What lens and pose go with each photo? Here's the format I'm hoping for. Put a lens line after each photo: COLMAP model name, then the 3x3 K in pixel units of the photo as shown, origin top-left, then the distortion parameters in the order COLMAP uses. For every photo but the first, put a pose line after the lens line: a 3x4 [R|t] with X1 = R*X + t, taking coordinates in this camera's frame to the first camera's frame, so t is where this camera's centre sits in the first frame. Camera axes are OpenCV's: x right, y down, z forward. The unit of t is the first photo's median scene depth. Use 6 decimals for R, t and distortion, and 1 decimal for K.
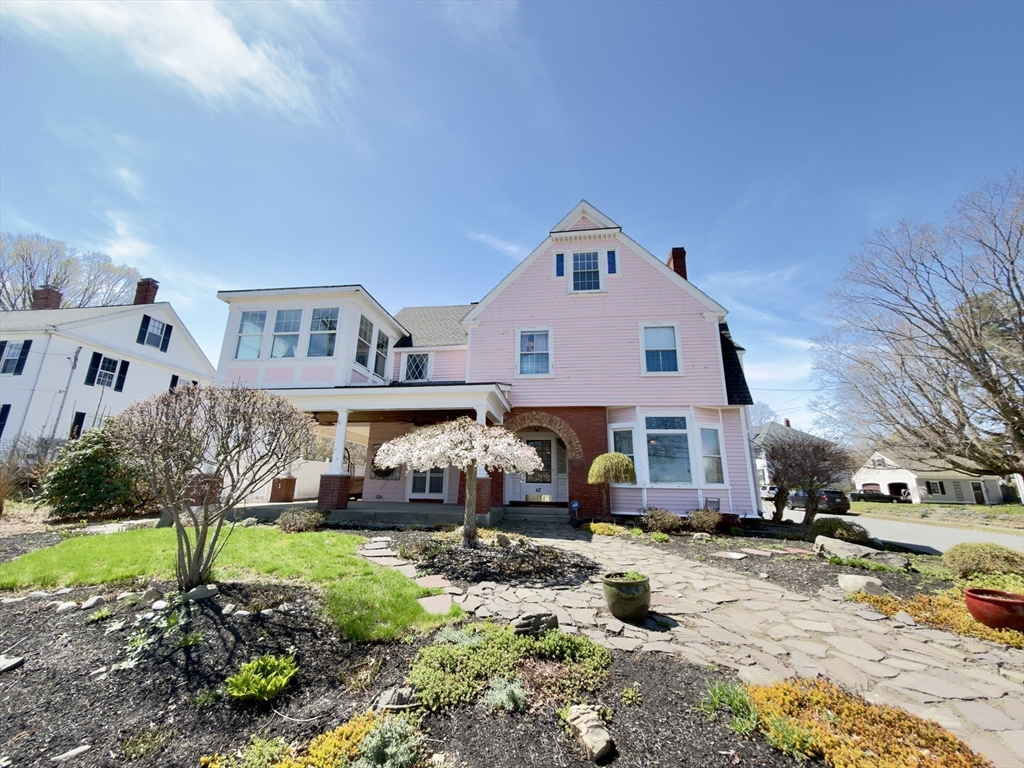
lens RADIAL K [[406.2, 0, 512.0], [0, 406.2, 384.0], [0, 0, 1]] dist [0.001438, -0.000124]
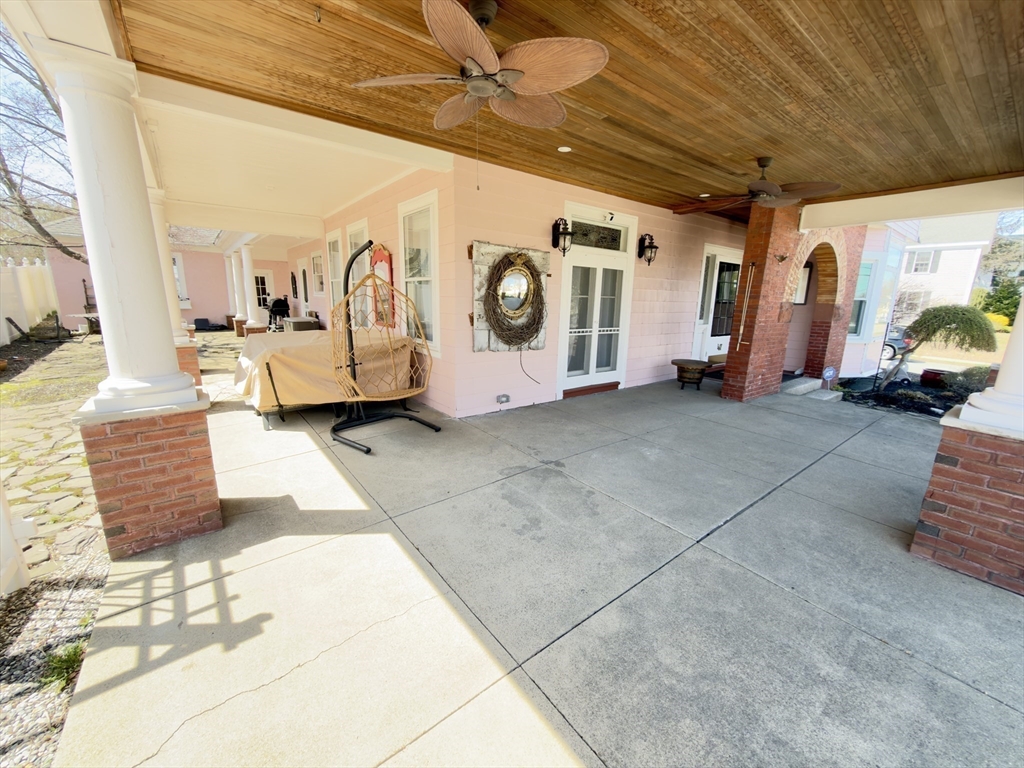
lens RADIAL K [[406.2, 0, 512.0], [0, 406.2, 384.0], [0, 0, 1]] dist [0.001438, -0.000124]
pose [[0.698422, -0.151059, 0.699563, -0.715613], [-0.192892, 0.901568, 0.387256, 0.161640], [-0.689202, -0.405408, 0.600537, 0.992287]]
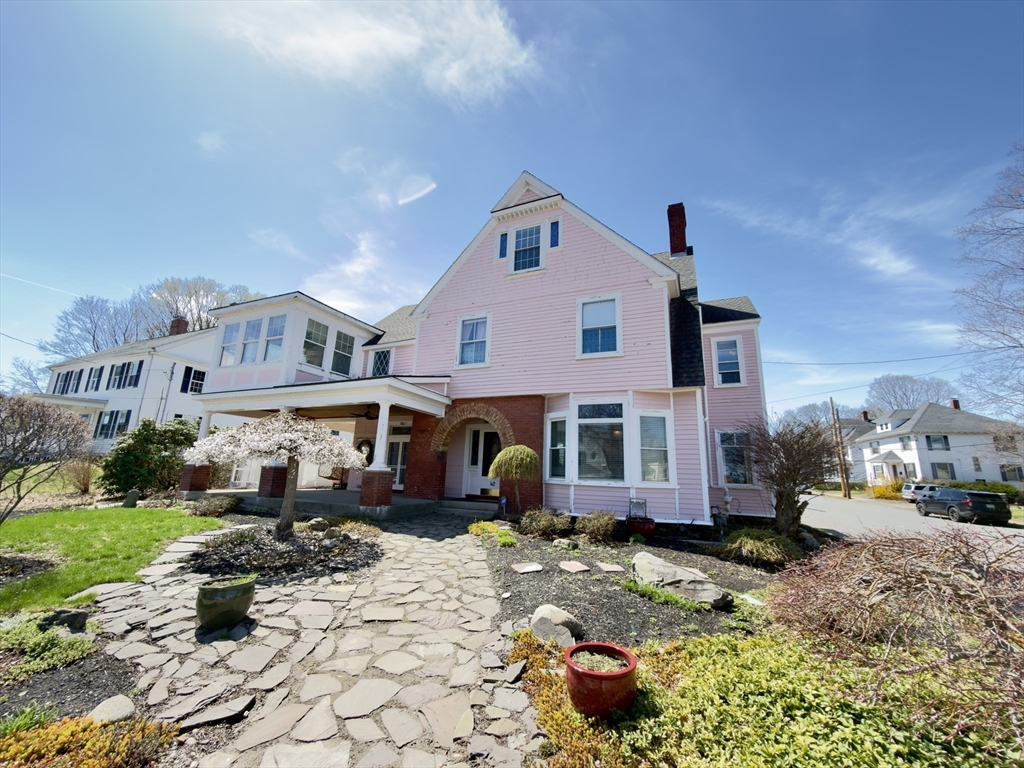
lens RADIAL K [[406.2, 0, 512.0], [0, 406.2, 384.0], [0, 0, 1]] dist [0.001438, -0.000124]
pose [[0.958044, -0.045641, -0.282965, 0.470362], [0.051966, 0.998538, 0.014882, 0.015799], [0.281872, -0.028962, 0.959015, 0.118099]]
